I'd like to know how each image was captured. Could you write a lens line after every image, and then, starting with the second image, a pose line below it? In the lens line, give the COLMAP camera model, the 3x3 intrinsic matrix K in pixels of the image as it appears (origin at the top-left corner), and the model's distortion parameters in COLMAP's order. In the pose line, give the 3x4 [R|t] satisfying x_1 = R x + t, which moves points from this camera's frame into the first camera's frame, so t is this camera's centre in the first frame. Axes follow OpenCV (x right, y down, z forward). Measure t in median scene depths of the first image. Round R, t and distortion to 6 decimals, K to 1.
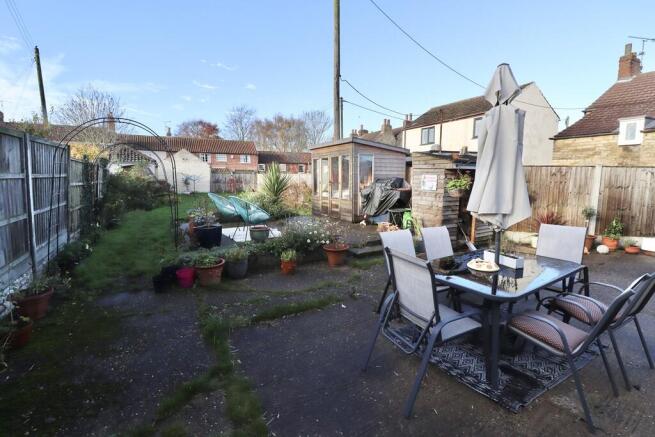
lens RADIAL K [[305.4, 0, 329.0], [0, 305.4, 212.7], [0, 0, 1]] dist [0.001079, -0.008292]
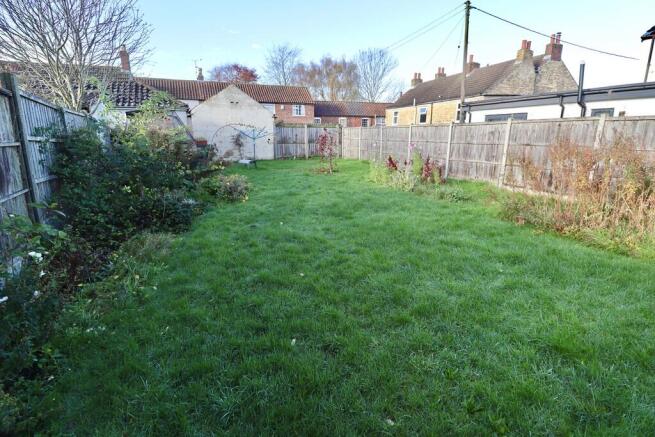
lens RADIAL K [[305.4, 0, 329.0], [0, 305.4, 212.7], [0, 0, 1]] dist [0.001079, -0.008292]
pose [[0.996354, 0.013450, -0.084250, -0.241417], [-0.002340, 0.991431, 0.130607, -0.042182], [0.085284, -0.129934, 0.987848, 0.411939]]
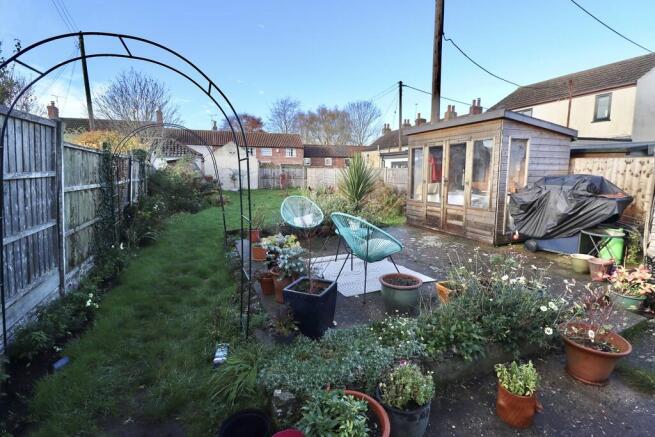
lens RADIAL K [[305.4, 0, 329.0], [0, 305.4, 212.7], [0, 0, 1]] dist [0.001079, -0.008292]
pose [[0.992694, 0.013638, -0.119889, -0.071082], [-0.011364, 0.999743, 0.019632, -0.016701], [0.120126, -0.018126, 0.992593, 0.122071]]
